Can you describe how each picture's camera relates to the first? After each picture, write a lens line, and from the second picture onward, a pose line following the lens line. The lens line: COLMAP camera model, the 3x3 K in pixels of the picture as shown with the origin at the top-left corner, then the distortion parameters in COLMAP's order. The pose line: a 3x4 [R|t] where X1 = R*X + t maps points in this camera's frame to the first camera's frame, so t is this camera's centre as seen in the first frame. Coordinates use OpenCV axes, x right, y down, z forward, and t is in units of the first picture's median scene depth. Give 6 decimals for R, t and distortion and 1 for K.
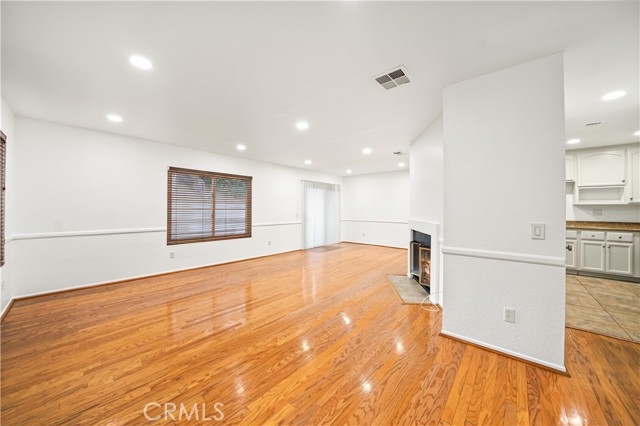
lens RADIAL K [[226.0, 0, 311.7], [0, 226.0, 204.7], [0, 0, 1]] dist [-0.022708, 0.001079]
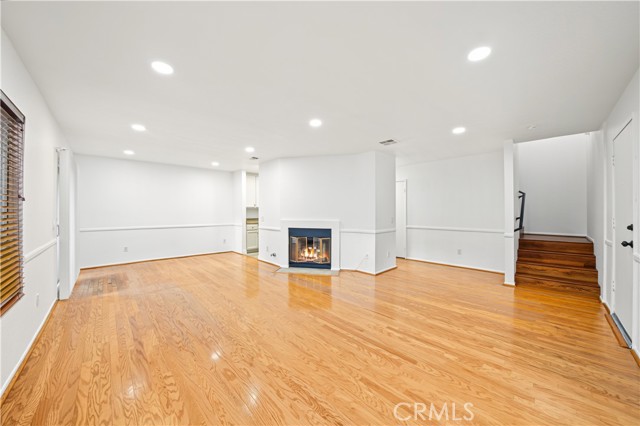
lens RADIAL K [[226.0, 0, 320.0], [0, 226.0, 212.2], [0, 0, 1]] dist [-0.022708, 0.001079]
pose [[0.059085, -0.011451, 0.998187, -1.693143], [-0.024676, 0.999612, 0.012928, -0.003304], [-0.997948, -0.025395, 0.058779, 1.576425]]
